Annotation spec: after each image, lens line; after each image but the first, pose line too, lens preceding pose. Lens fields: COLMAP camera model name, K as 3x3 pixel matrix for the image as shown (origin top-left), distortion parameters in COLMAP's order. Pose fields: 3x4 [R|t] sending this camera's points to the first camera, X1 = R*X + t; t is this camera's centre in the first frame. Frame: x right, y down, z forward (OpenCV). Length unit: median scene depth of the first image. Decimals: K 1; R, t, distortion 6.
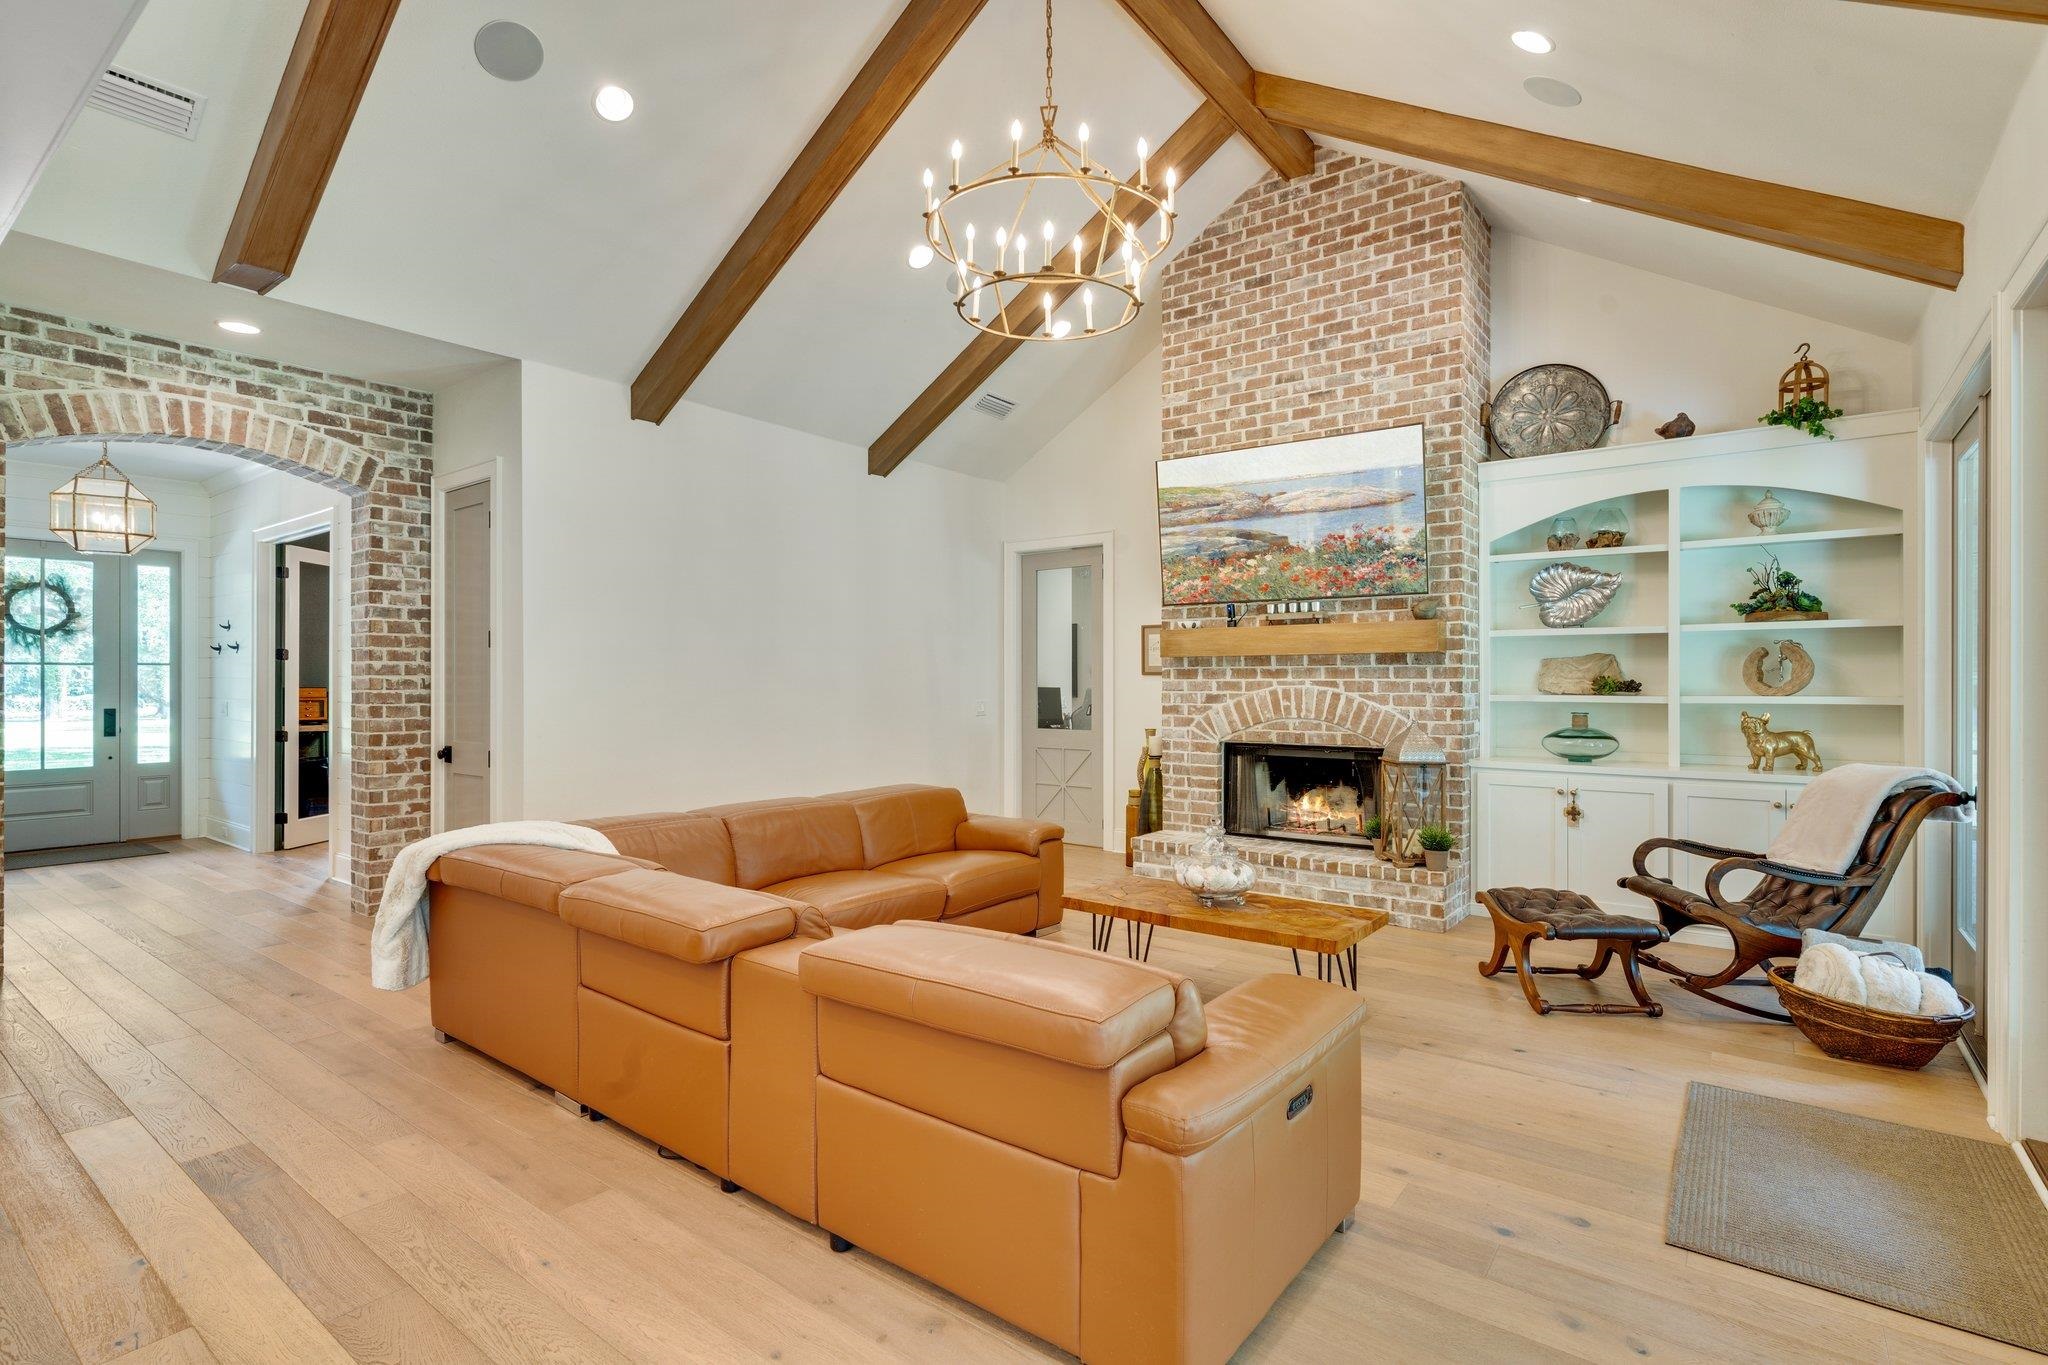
lens RADIAL K [[979.2, 0, 1006.3], [0, 979.2, 679.4], [0, 0, 1]] dist [0.008156, -0.002424]
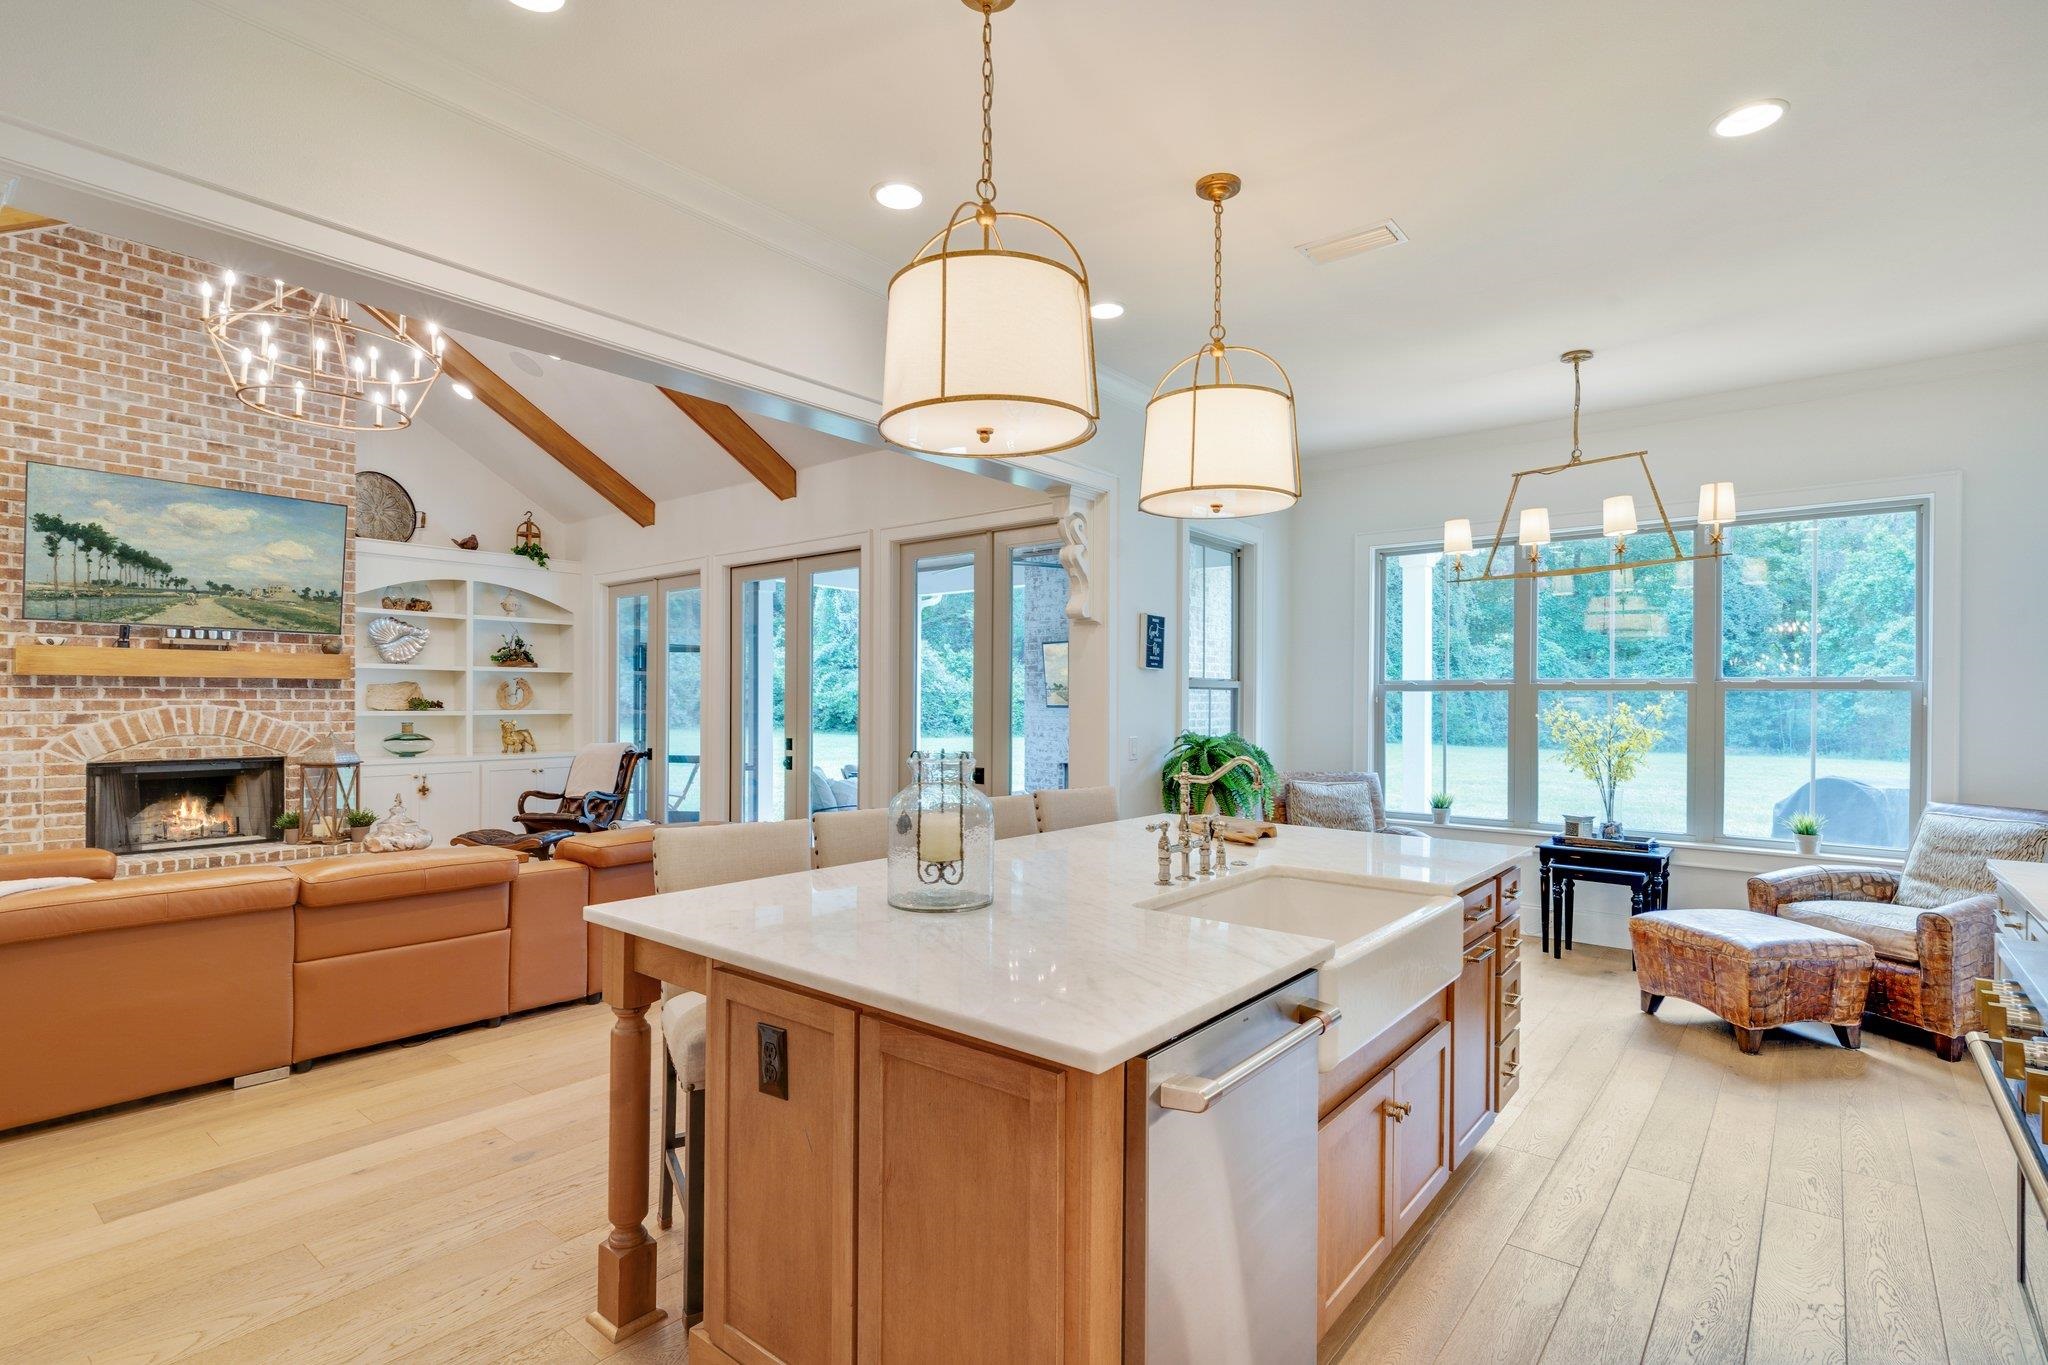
lens RADIAL K [[979.2, 0, 1015.2], [0, 979.2, 698.4], [0, 0, 1]] dist [0.008156, -0.002424]
pose [[0.038832, 0.001695, 0.999244, -0.802011], [-0.007145, 0.999973, -0.001419, -0.006403], [-0.999220, -0.007084, 0.038843, 0.044022]]
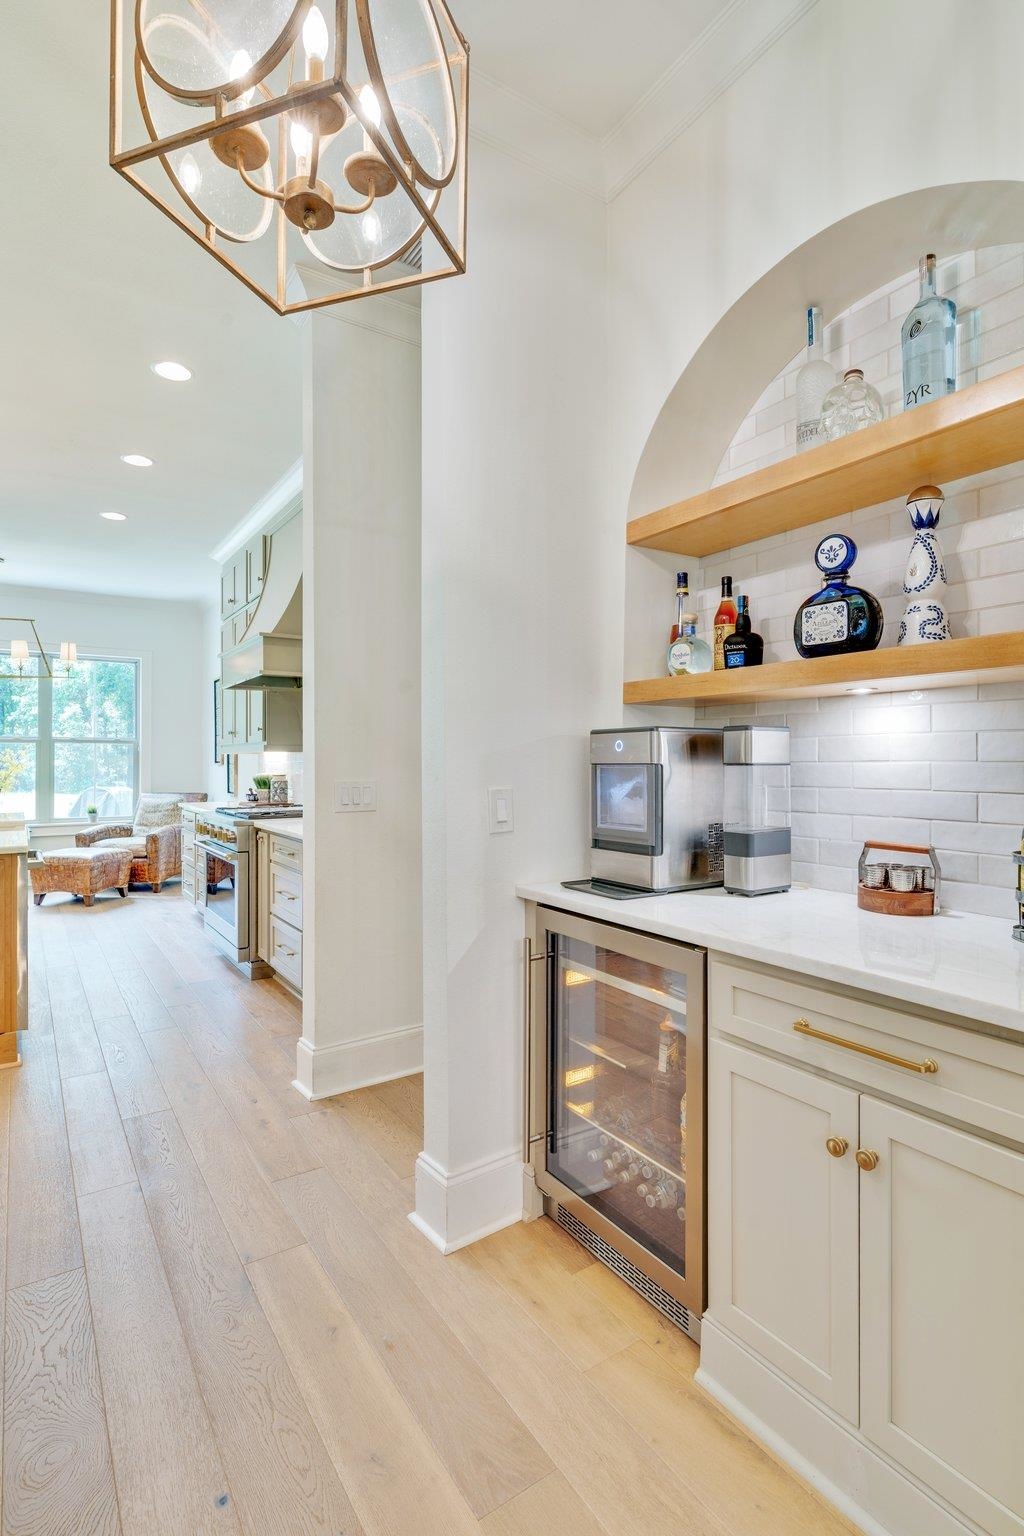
lens RADIAL K [[740.4, 0, 519.8], [0, 740.4, 752.9], [0, 0, 1]] dist [-0.003050, -0.002441]
pose [[-0.951136, 0.003132, 0.308757, -1.096681], [-0.000010, 0.999948, -0.010173, 0.012860], [-0.308773, -0.009679, -0.951087, 0.464168]]
